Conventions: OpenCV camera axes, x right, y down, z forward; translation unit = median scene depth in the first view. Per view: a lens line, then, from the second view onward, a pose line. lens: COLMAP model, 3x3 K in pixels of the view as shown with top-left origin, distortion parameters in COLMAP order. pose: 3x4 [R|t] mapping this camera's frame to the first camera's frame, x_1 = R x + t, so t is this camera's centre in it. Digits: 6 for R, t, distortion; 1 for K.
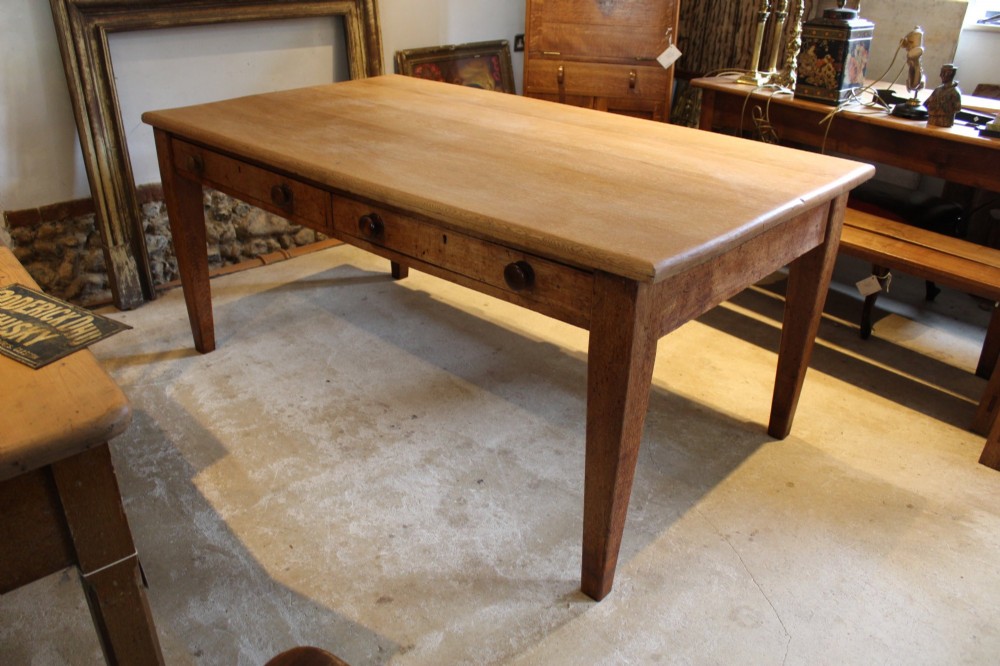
lens RADIAL K [[830.0, 0, 489.6], [0, 830.0, 335.8], [0, 0, 1]] dist [-0.169696, 0.152973]
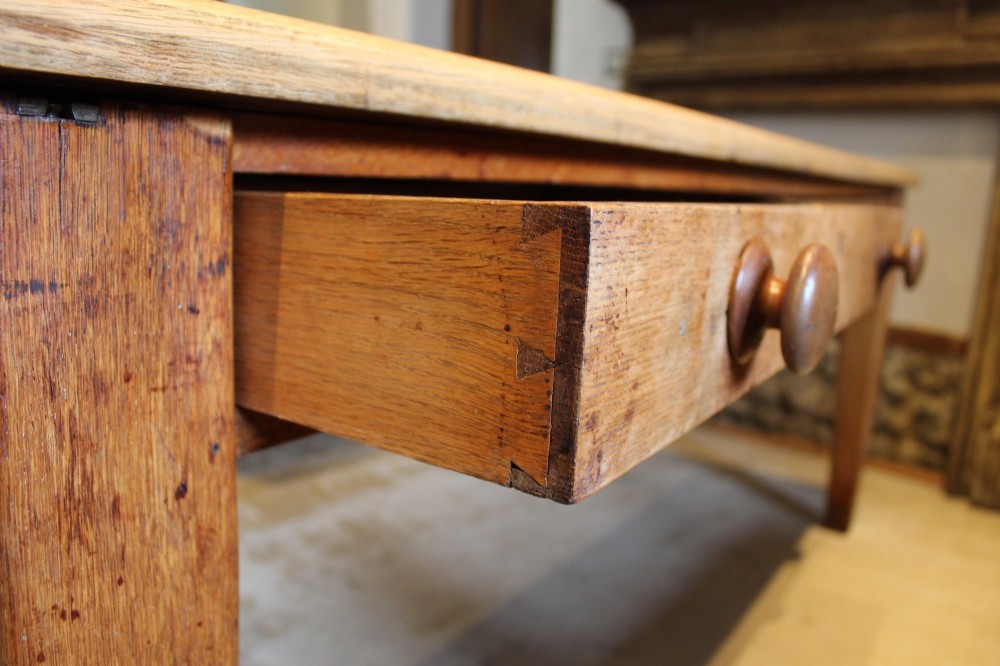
lens RADIAL K [[823.7, 0, 490.1], [0, 823.7, 330.7], [0, 0, 1]] dist [-0.168582, 0.147080]
pose [[0.137450, 0.176956, -0.974574, 0.460439], [-0.469153, 0.878176, 0.093285, -0.167976], [0.872355, 0.444402, 0.203725, 0.814113]]
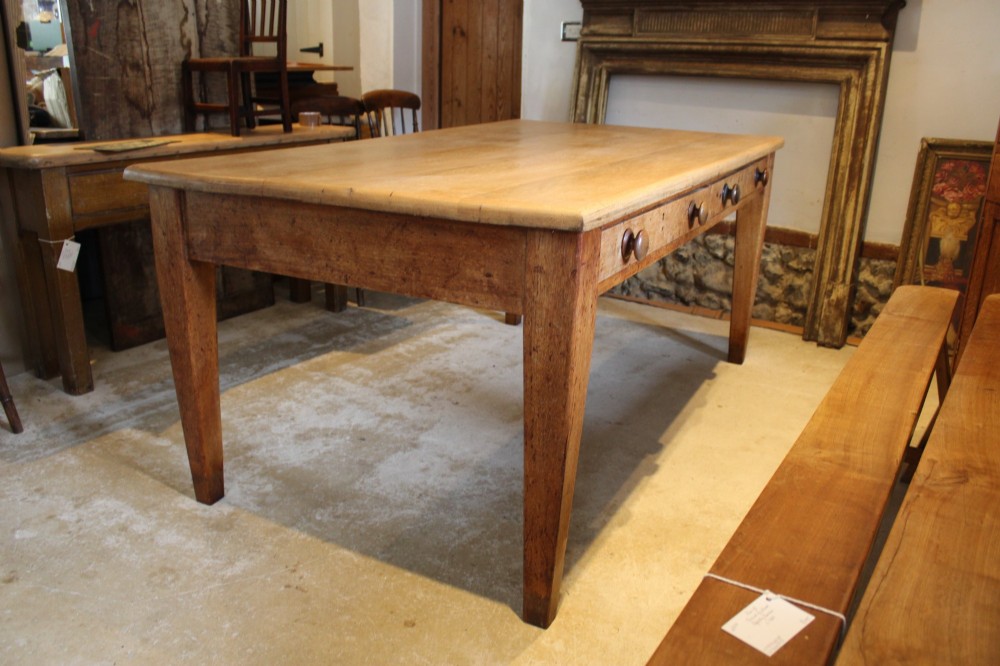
lens RADIAL K [[826.5, 0, 490.7], [0, 826.5, 333.3], [0, 0, 1]] dist [-0.167815, 0.147990]
pose [[0.258688, 0.294943, -0.919831, 0.798747], [-0.444320, 0.881859, 0.157810, -0.154079], [0.857706, 0.367876, 0.359176, 0.582646]]
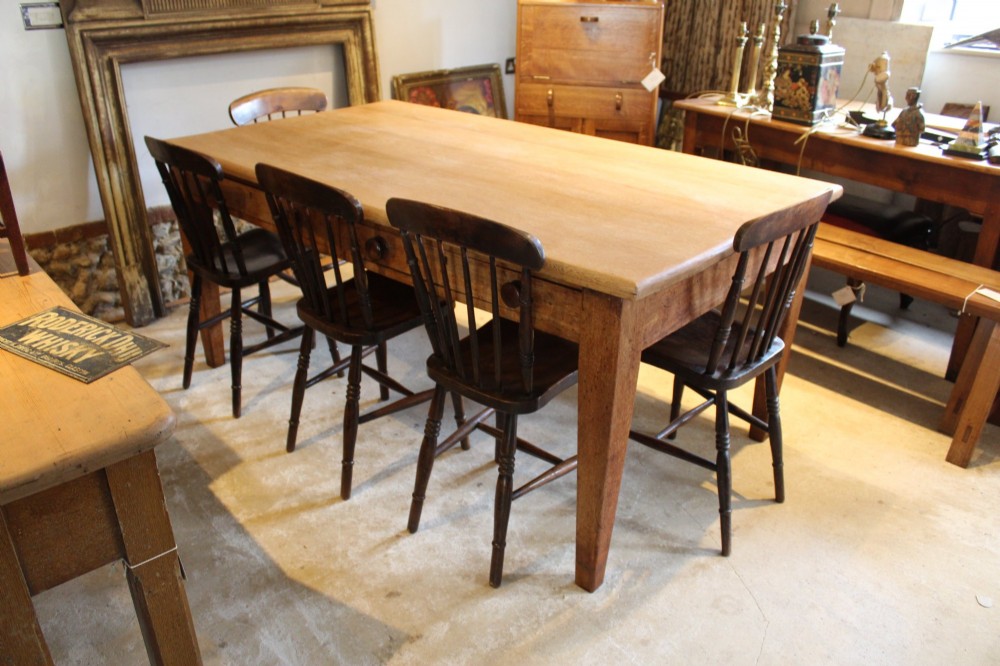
lens RADIAL K [[826.5, 0, 490.7], [0, 826.5, 333.3], [0, 0, 1]] dist [-0.167815, 0.147990]
pose [[0.999881, -0.011672, 0.010134, -0.004608], [0.011834, 0.999801, -0.016039, -0.001746], [-0.009945, 0.016157, 0.999820, -0.055311]]
